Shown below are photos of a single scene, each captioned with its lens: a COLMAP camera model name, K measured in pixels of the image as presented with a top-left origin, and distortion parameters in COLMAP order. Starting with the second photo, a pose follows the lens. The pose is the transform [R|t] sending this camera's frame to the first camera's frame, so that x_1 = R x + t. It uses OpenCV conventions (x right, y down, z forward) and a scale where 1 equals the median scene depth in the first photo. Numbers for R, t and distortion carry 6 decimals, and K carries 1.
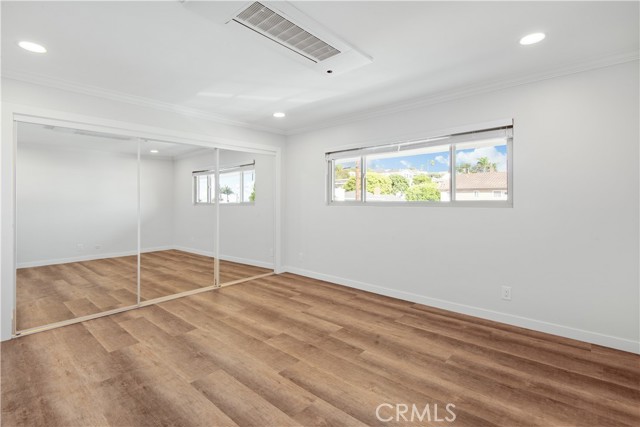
lens RADIAL K [[298.2, 0, 322.3], [0, 298.2, 200.1], [0, 0, 1]] dist [0.015910, -0.000570]
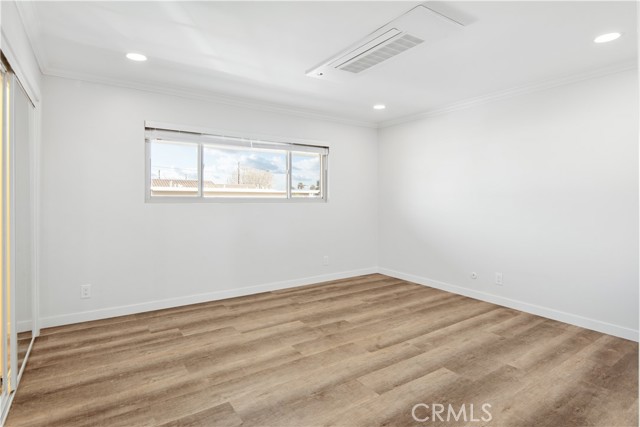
lens RADIAL K [[339.2, 0, 321.3], [0, 339.2, 196.7], [0, 0, 1]] dist [0.002580, -0.000537]
pose [[0.255556, 0.005938, 0.966776, -1.085863], [-0.000451, 0.999982, -0.006023, 0.011714], [-0.966794, 0.001103, 0.255554, 0.665239]]
